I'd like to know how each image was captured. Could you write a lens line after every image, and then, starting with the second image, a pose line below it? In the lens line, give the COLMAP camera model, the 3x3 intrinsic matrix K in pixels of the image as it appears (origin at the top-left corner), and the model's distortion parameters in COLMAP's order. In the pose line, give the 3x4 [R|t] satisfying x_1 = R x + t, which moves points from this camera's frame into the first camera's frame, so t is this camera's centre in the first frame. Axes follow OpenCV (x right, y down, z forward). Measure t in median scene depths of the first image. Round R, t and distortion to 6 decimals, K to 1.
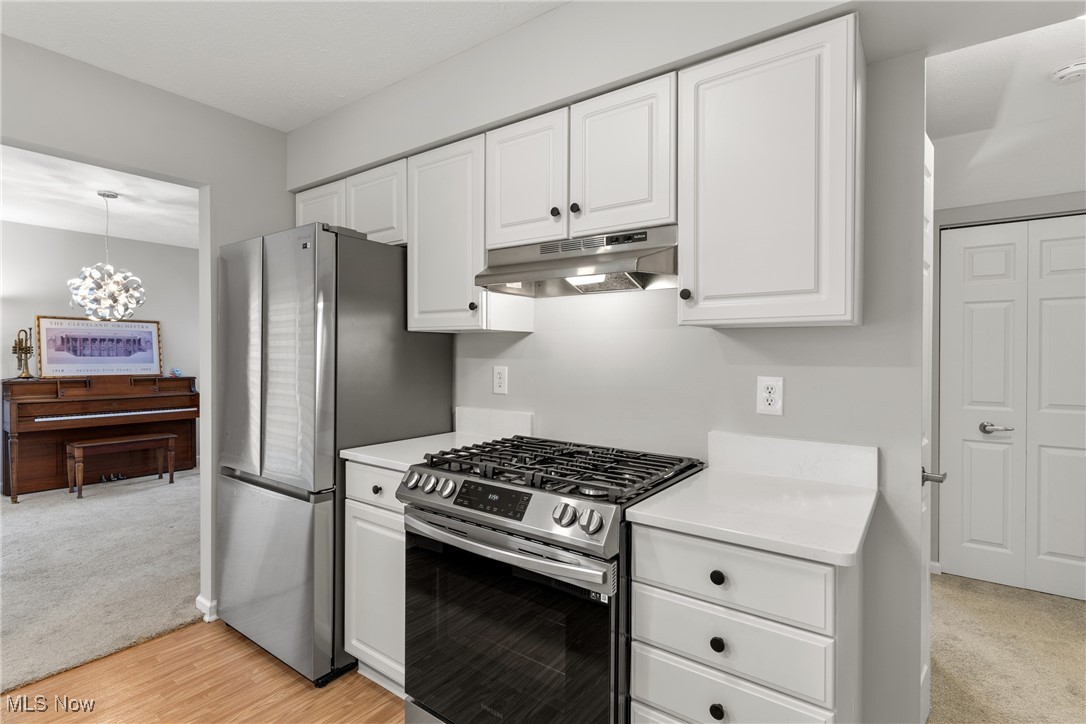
lens RADIAL K [[516.1, 0, 542.9], [0, 516.1, 367.8], [0, 0, 1]] dist [-0.001033, -0.001135]
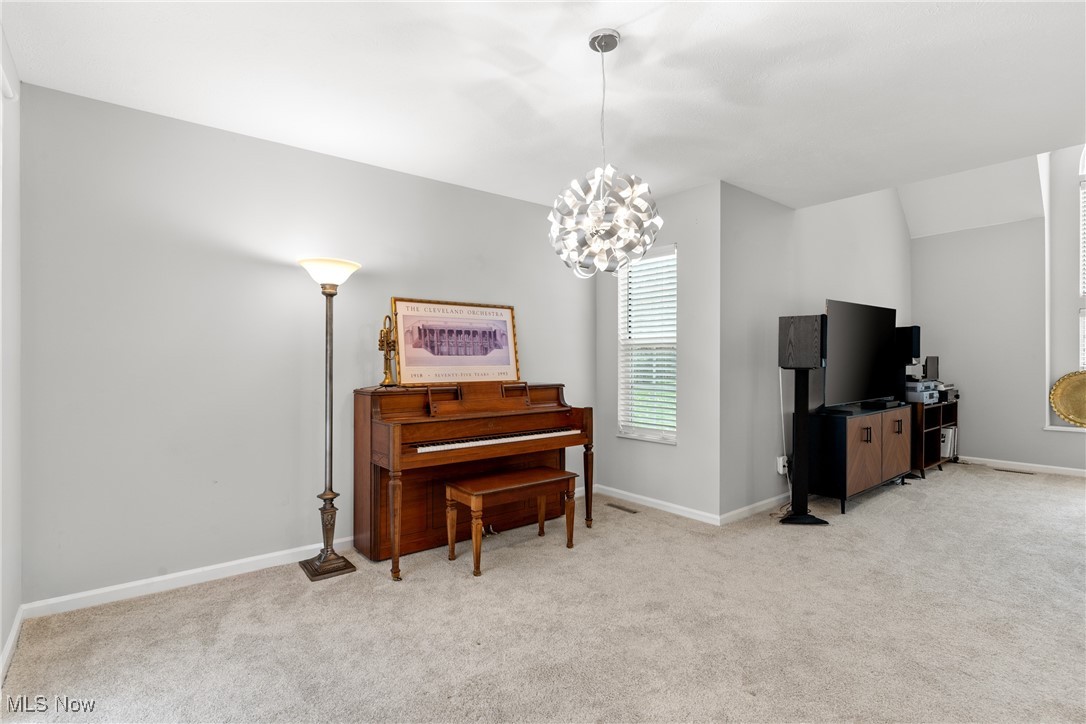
lens RADIAL K [[516.1, 0, 542.8], [0, 516.1, 372.6], [0, 0, 1]] dist [-0.001033, -0.001135]
pose [[0.964684, -0.009406, -0.263240, -0.602700], [0.007522, 0.999938, -0.008167, 0.008839], [0.263301, 0.005899, 0.964696, 0.375421]]
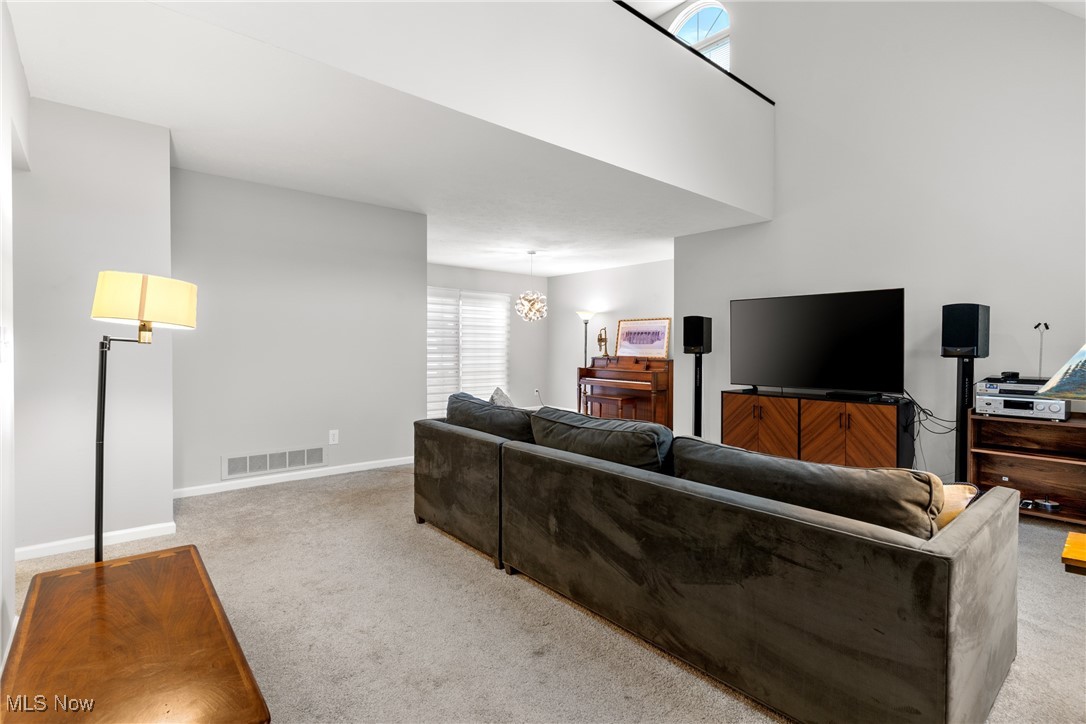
lens RADIAL K [[516.1, 0, 549.8], [0, 516.1, 357.4], [0, 0, 1]] dist [-0.001033, -0.001135]
pose [[-0.217217, 0.007721, -0.976093, 0.730730], [-0.038674, 0.999115, 0.016510, 0.002842], [0.975357, 0.041336, -0.216727, 1.153322]]
